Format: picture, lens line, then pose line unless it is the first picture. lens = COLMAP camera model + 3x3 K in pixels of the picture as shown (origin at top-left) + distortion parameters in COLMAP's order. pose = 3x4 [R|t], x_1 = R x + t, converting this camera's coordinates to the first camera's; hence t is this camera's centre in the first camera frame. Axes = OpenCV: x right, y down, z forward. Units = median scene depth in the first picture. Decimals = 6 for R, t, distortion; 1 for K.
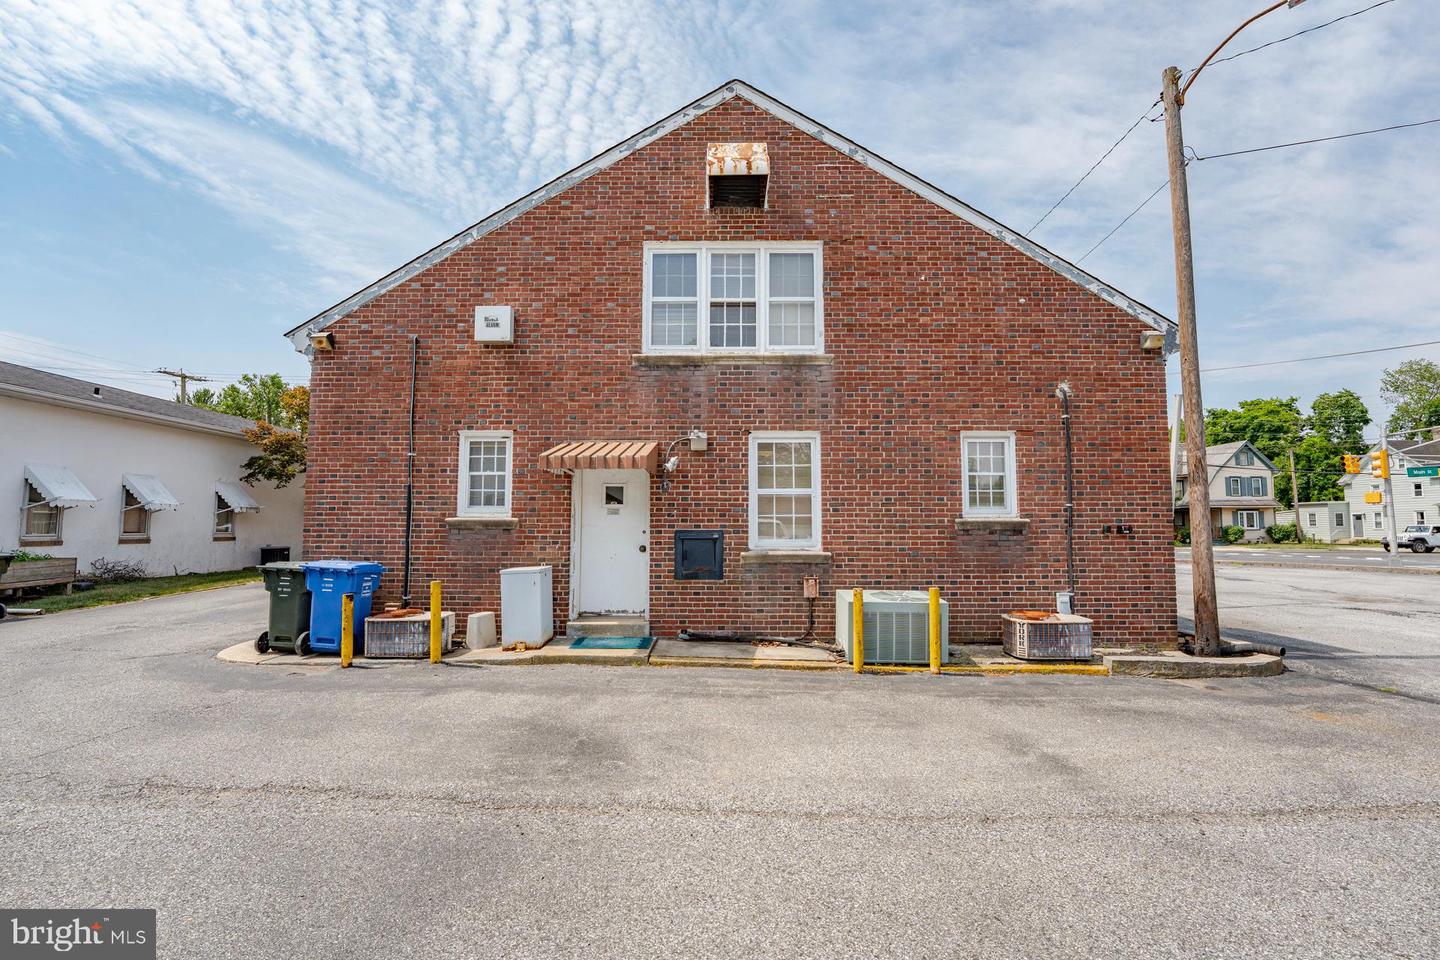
lens RADIAL K [[614.5, 0, 723.3], [0, 614.5, 476.8], [0, 0, 1]] dist [-0.019503, 0.000063]
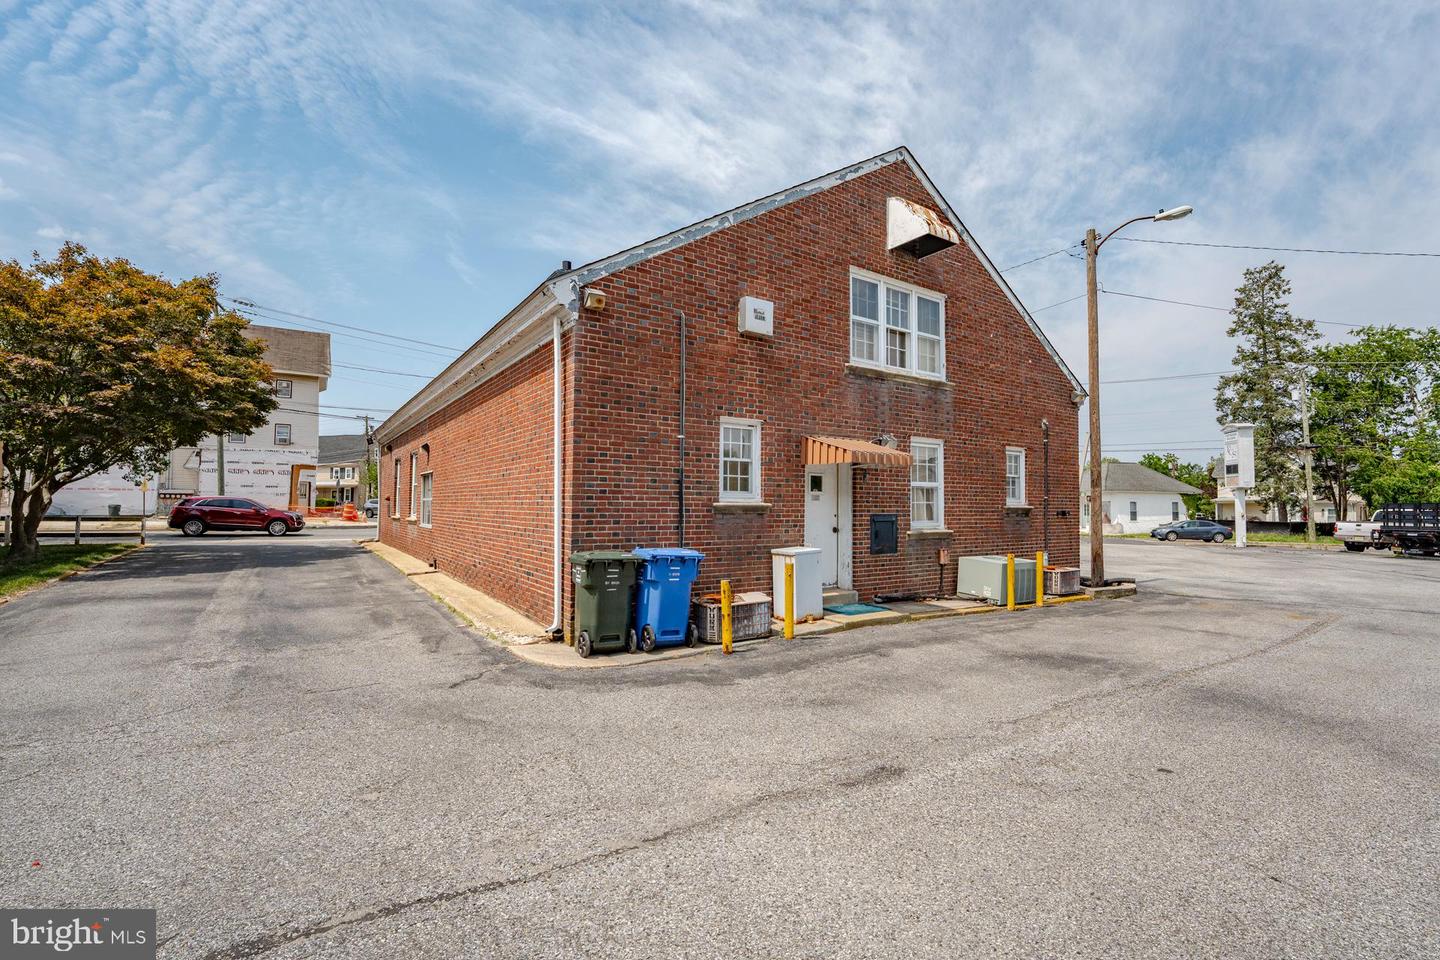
lens RADIAL K [[653.3, 0, 748.4], [0, 653.3, 476.7], [0, 0, 1]] dist [0.000635, 0.000560]
pose [[0.802912, 0.030954, 0.595293, -1.034353], [-0.052047, 0.998477, 0.018281, 0.001983], [-0.593821, -0.045661, 0.803300, 0.107405]]
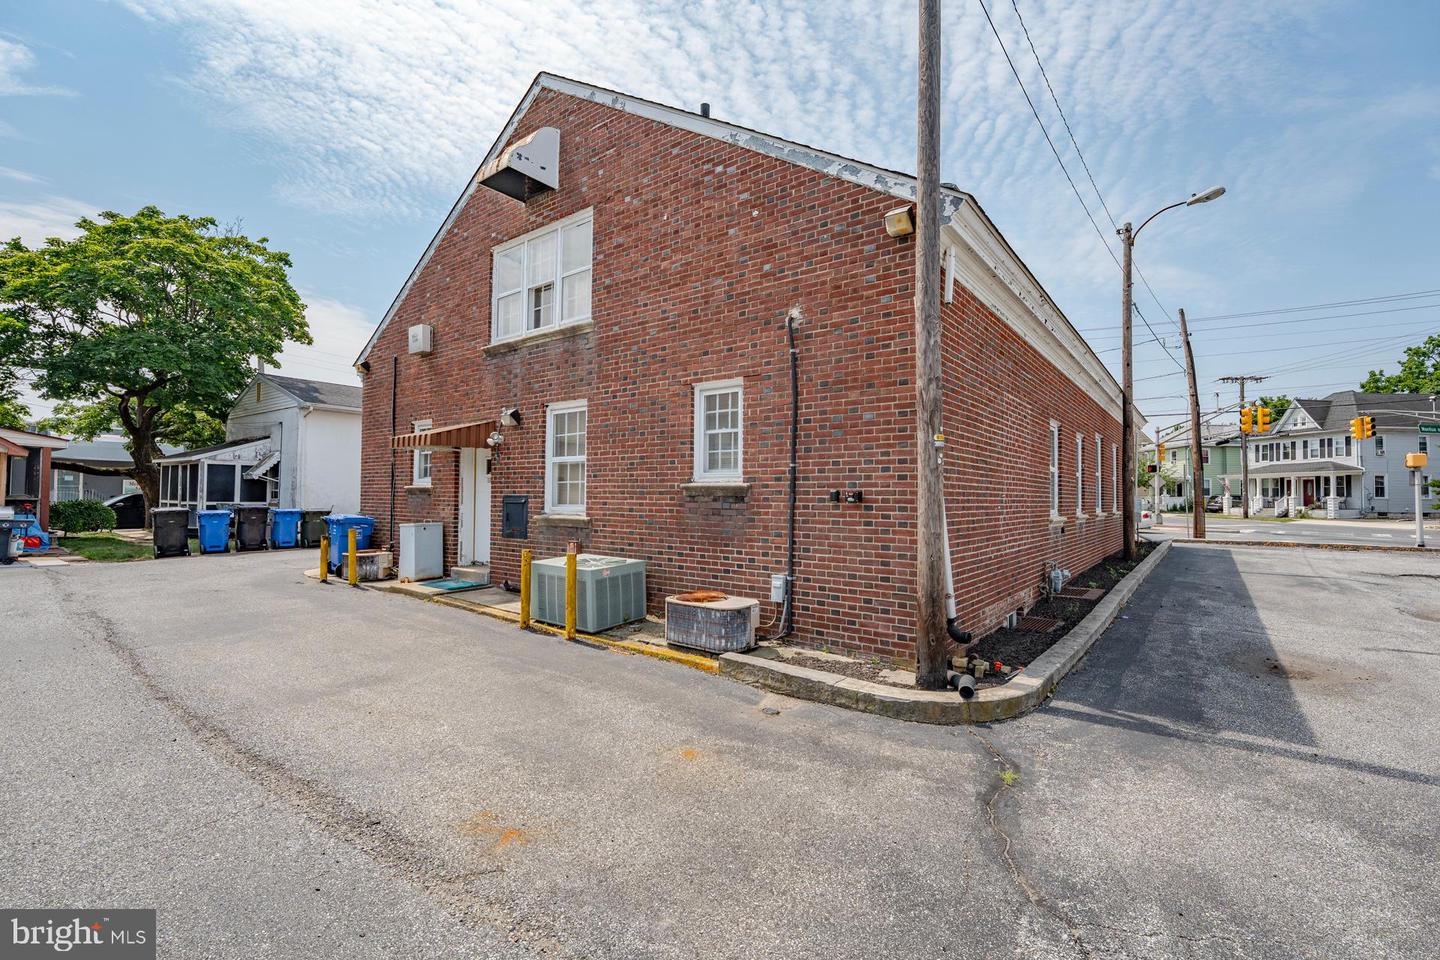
lens RADIAL K [[645.3, 0, 720.0], [0, 645.3, 480.0], [0, 0, 1]] dist [-0.015185, -0.000355]
pose [[0.789436, -0.011378, -0.613728, 0.985764], [0.040496, 0.998615, 0.033576, 0.033286], [0.612496, -0.051359, 0.788803, 0.287343]]
